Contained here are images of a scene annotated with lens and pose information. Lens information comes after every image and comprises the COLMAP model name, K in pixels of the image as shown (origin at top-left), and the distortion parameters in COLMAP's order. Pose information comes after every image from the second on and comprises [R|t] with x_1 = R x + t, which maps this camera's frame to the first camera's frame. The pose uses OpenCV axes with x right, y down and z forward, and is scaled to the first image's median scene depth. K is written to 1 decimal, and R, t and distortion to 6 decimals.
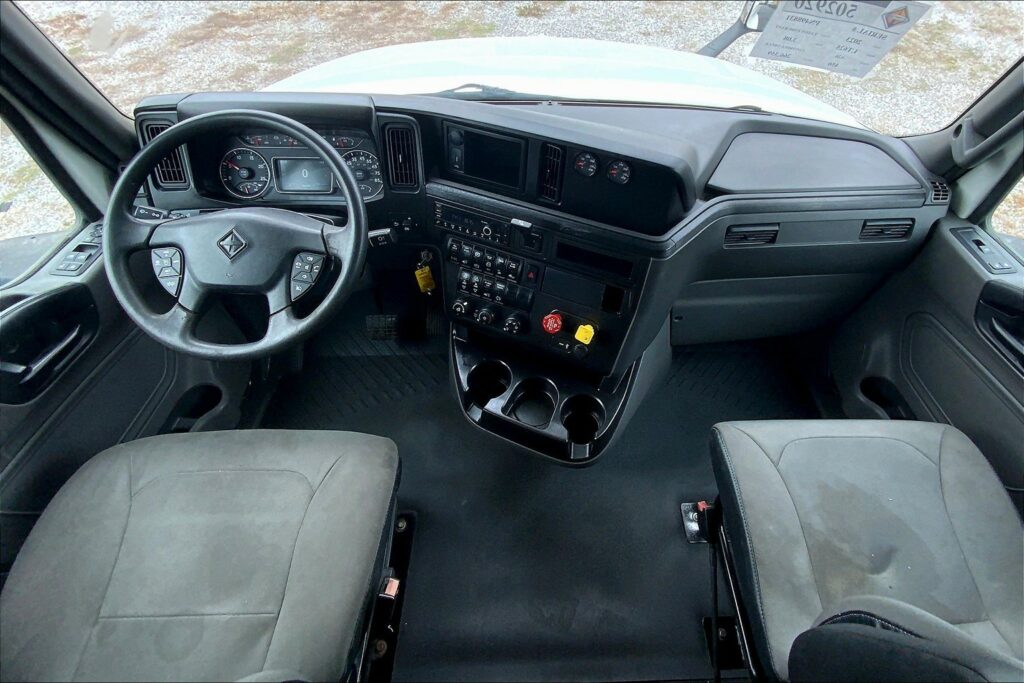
lens RADIAL K [[515.5, 0, 556.2], [0, 515.5, 297.6], [0, 0, 1]] dist [0.017662, -0.005039]
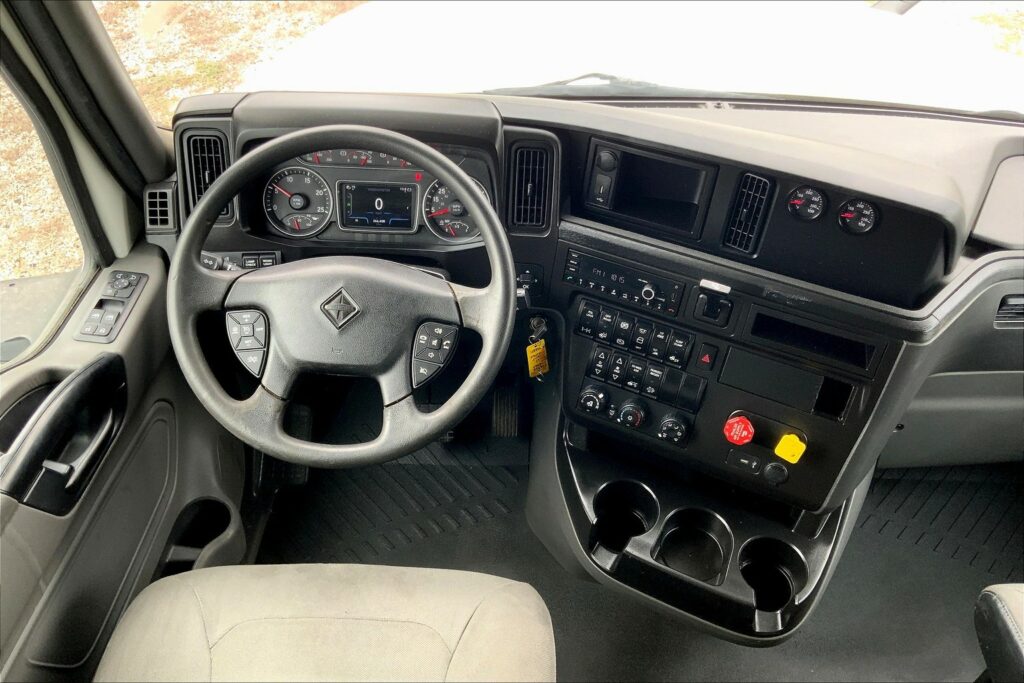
lens RADIAL K [[862.1, 0, 502.2], [0, 862.1, 342.1], [0, 0, 1]] dist [0.084037, -0.160683]
pose [[0.998363, 0.030674, -0.048267, -0.272437], [-0.032375, 0.998868, -0.034862, -0.016421], [0.047143, 0.036368, 0.998226, -0.176644]]
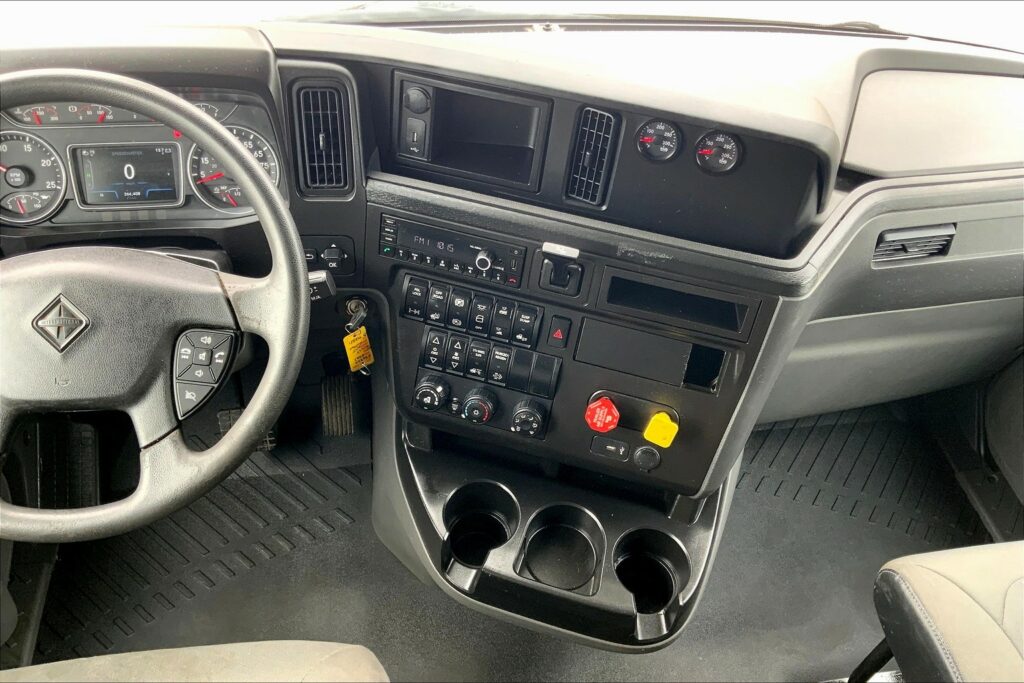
lens RADIAL K [[862.1, 0, 507.4], [0, 862.1, 347.7], [0, 0, 1]] dist [0.084037, -0.160683]
pose [[0.991672, -0.064217, 0.111634, -0.219595], [0.060969, 0.997618, 0.032275, -0.064524], [-0.113441, -0.025200, 0.993225, 0.042115]]
